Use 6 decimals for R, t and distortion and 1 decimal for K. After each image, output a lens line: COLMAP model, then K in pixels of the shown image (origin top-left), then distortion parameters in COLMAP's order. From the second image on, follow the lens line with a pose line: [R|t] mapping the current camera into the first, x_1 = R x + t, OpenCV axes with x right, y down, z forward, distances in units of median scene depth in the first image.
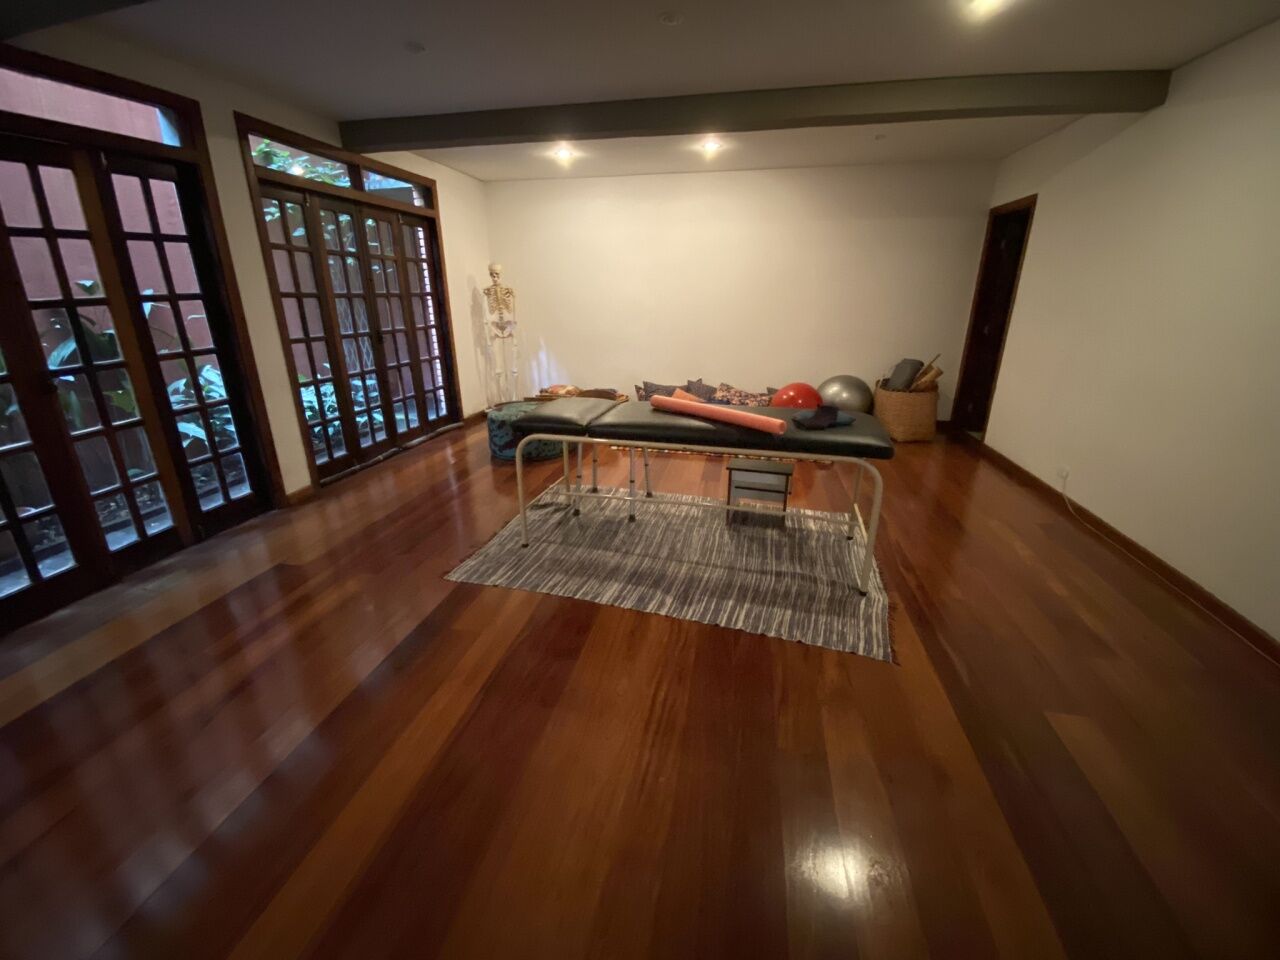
lens RADIAL K [[519.7, 0, 640.5], [0, 519.7, 470.9], [0, 0, 1]] dist [0.027801, -0.023300]
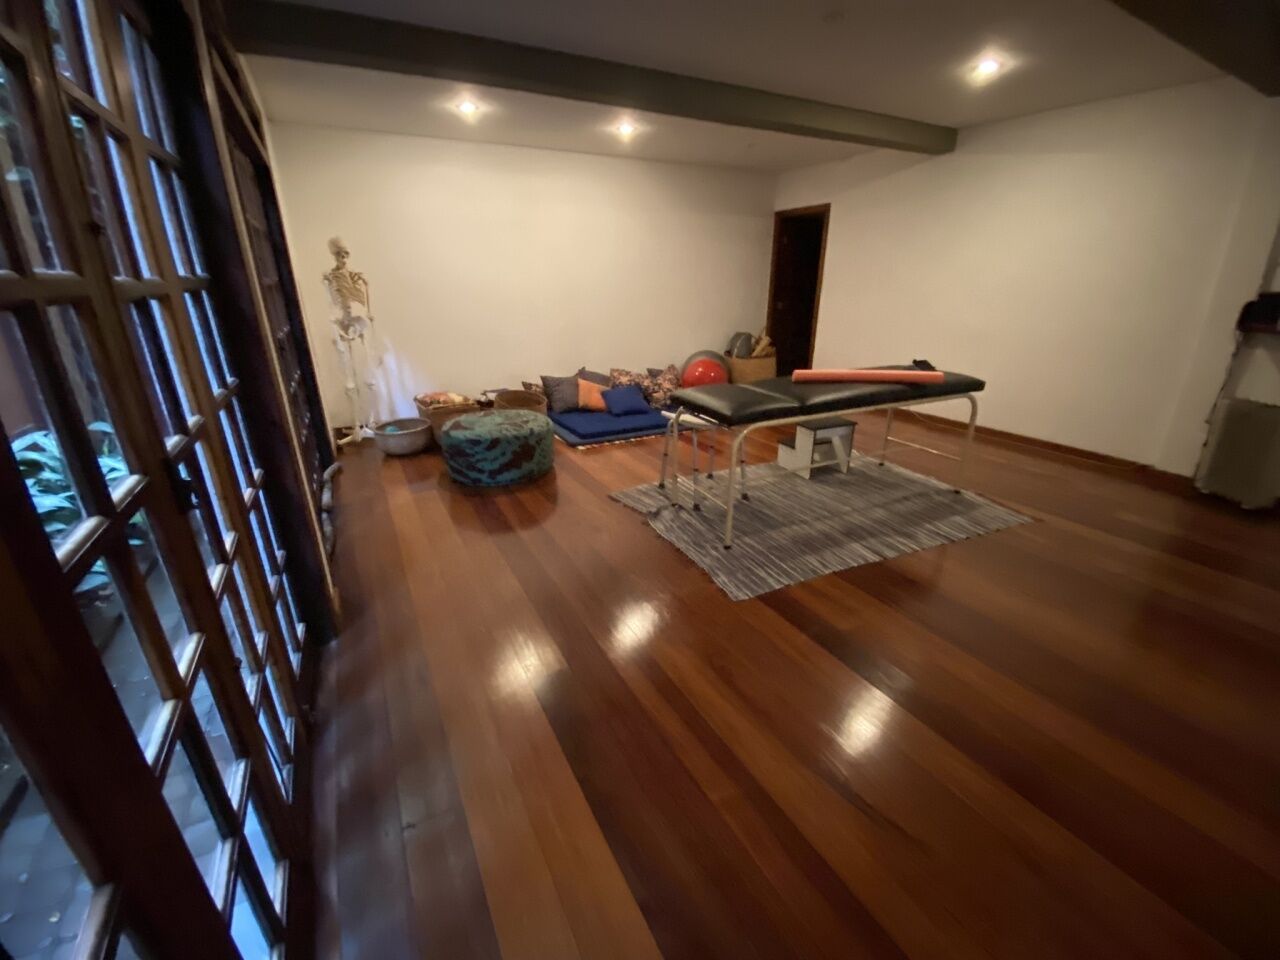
lens RADIAL K [[519.7, 0, 640.5], [0, 519.7, 470.9], [0, 0, 1]] dist [0.027801, -0.023300]
pose [[0.767335, -0.227021, 0.599716, -0.821366], [0.216646, 0.972022, 0.090758, -0.101511], [-0.603541, 0.060284, 0.795050, 0.328779]]
